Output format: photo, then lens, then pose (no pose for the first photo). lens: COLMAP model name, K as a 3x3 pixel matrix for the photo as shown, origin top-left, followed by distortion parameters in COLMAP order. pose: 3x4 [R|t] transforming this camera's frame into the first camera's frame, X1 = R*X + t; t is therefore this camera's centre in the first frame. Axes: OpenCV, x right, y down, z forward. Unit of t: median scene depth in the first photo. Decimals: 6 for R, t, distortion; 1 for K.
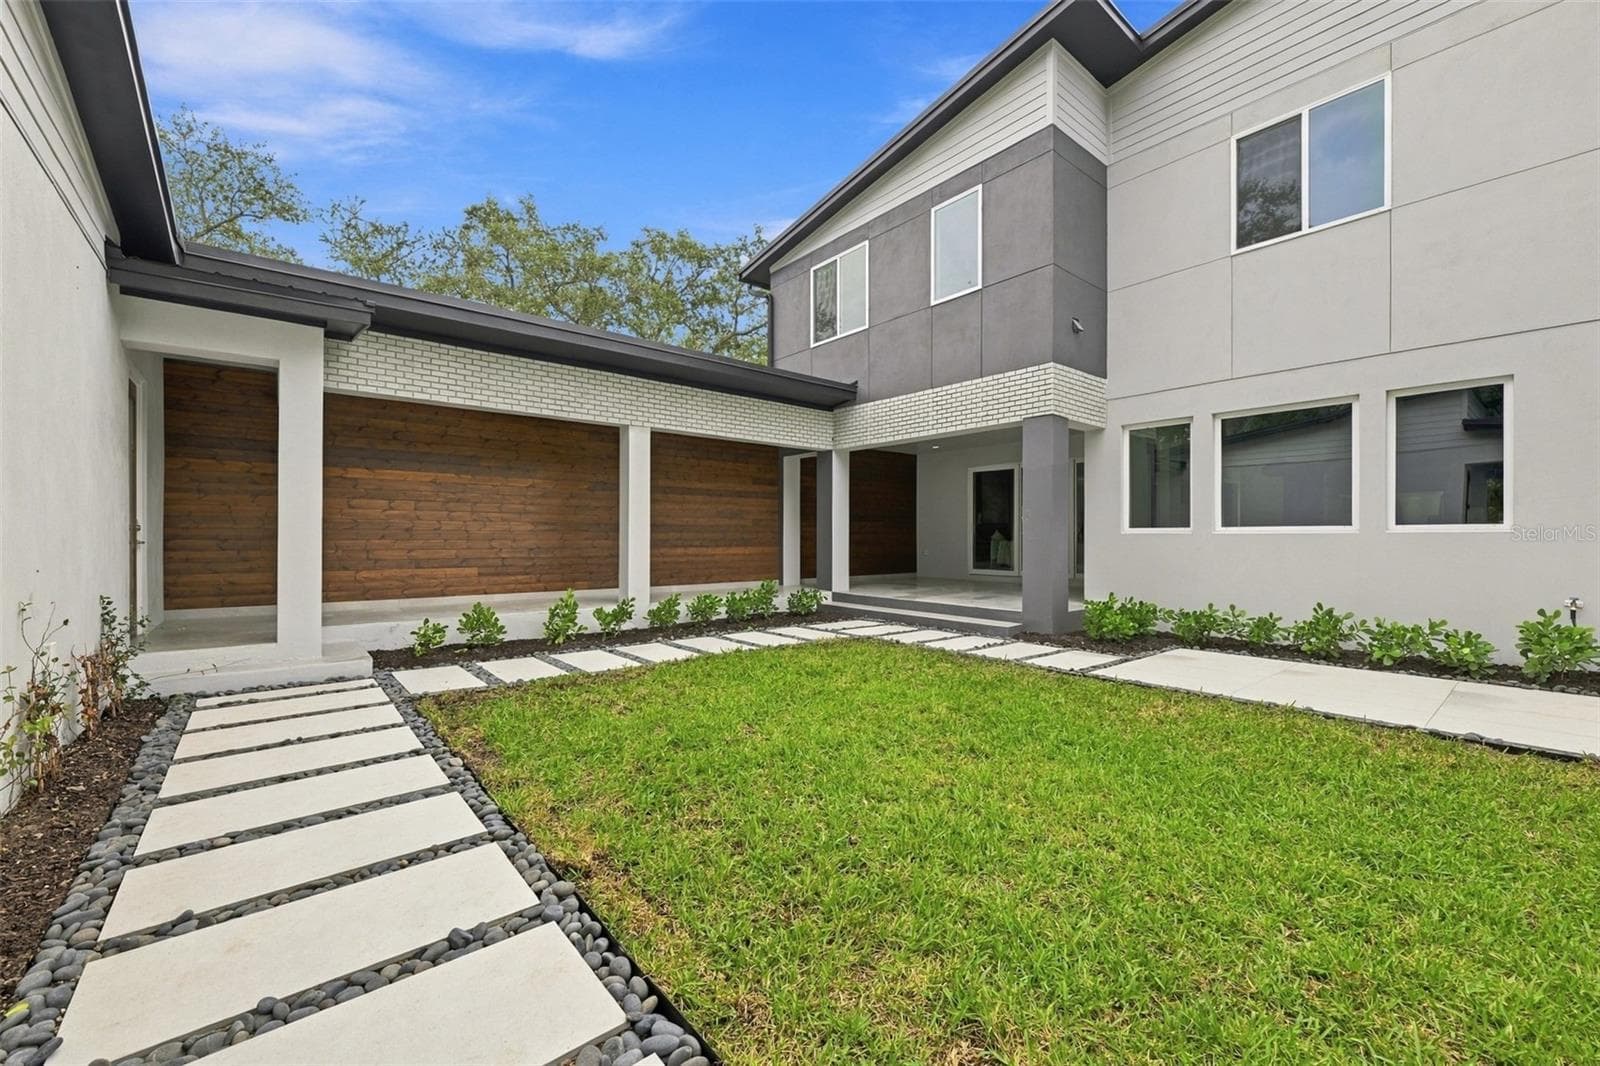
lens RADIAL K [[637.9, 0, 800.0], [0, 637.9, 533.0], [0, 0, 1]] dist [-0.002752, 0.000053]
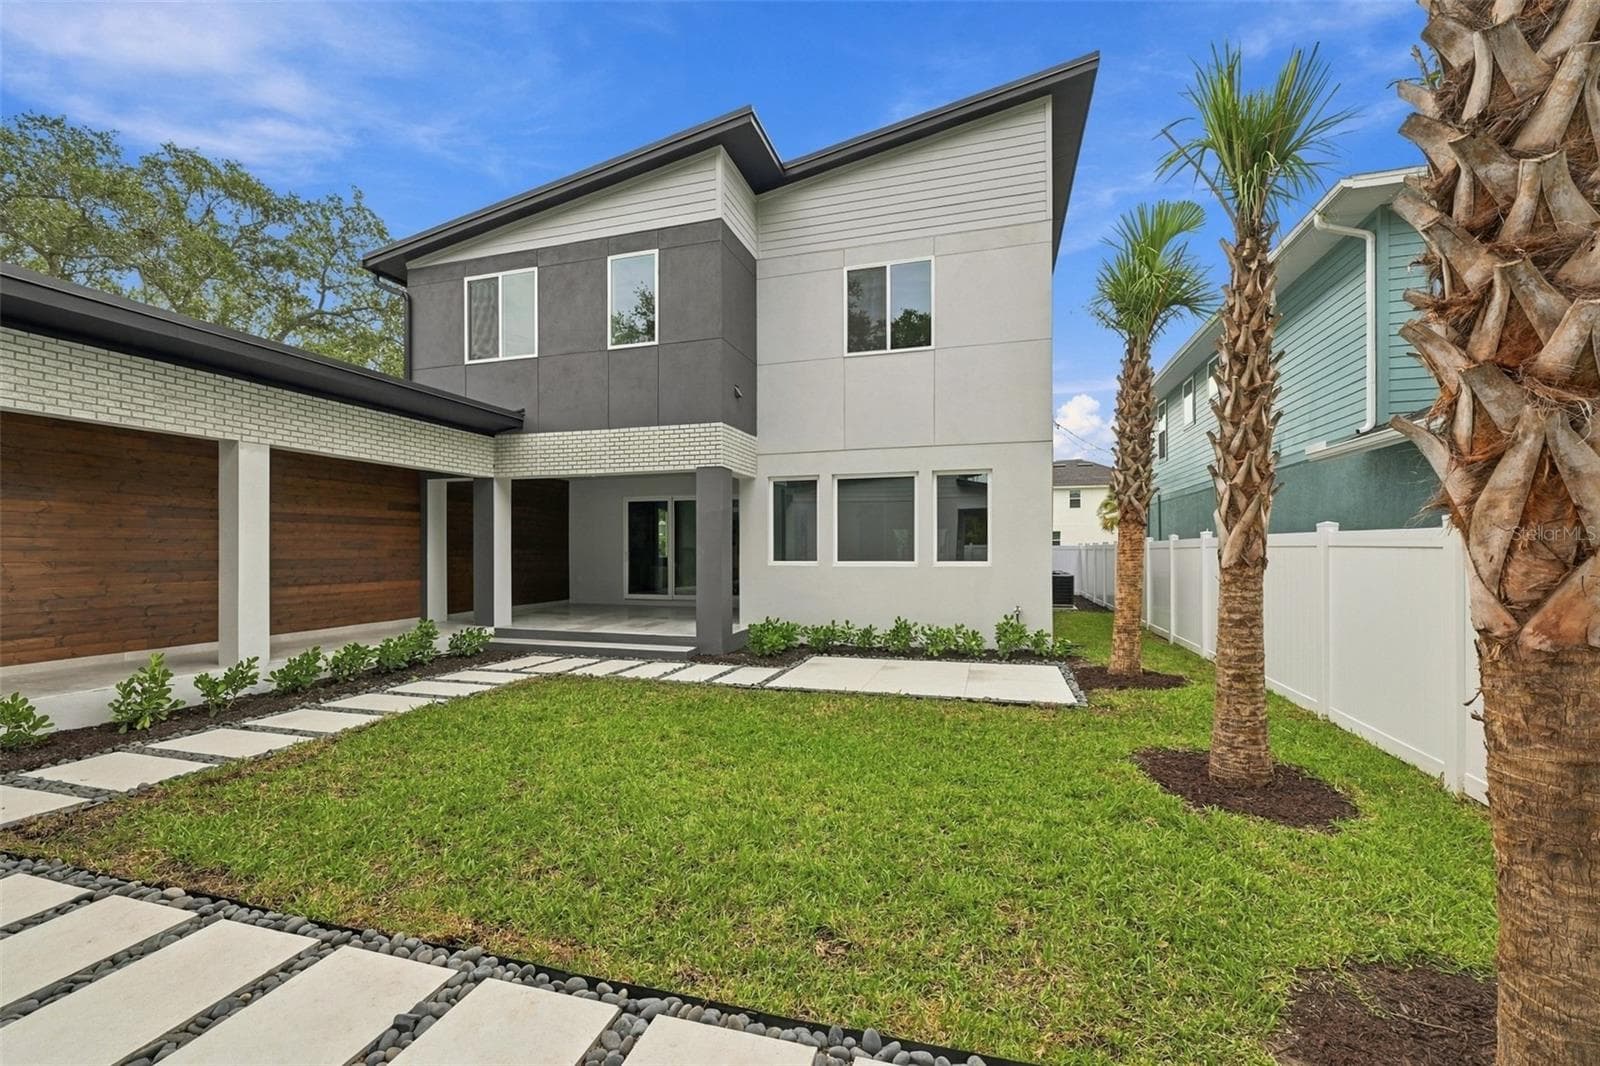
lens RADIAL K [[643.9, 0, 799.7], [0, 643.9, 546.3], [0, 0, 1]] dist [-0.000915, 0.000148]
pose [[0.832854, -0.001308, 0.553491, -0.131885], [0.000760, 0.999999, 0.001219, -0.038541], [-0.553492, -0.000595, 0.832854, -0.062872]]
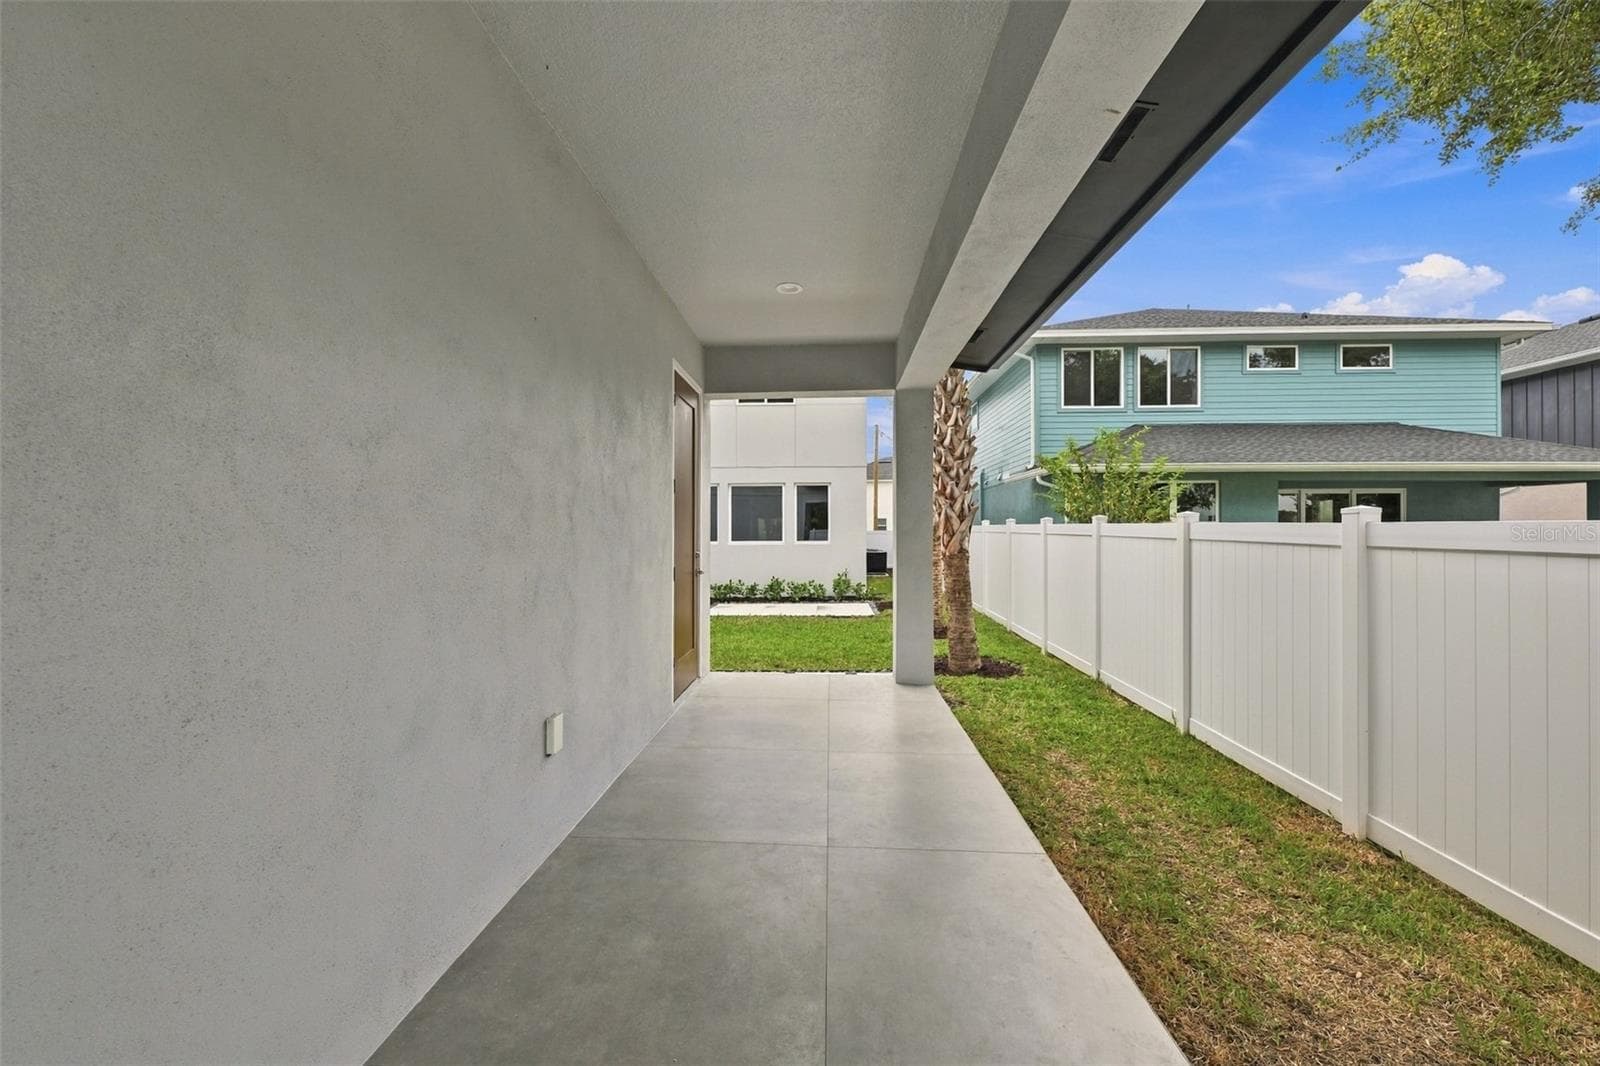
lens RADIAL K [[637.9, 0, 800.0], [0, 637.9, 533.0], [0, 0, 1]] dist [-0.002752, 0.000053]
pose [[0.675028, -0.000384, 0.737792, -0.598048], [-0.003383, 0.999988, 0.003616, -0.039114], [-0.737784, -0.004937, 0.675019, -0.447168]]
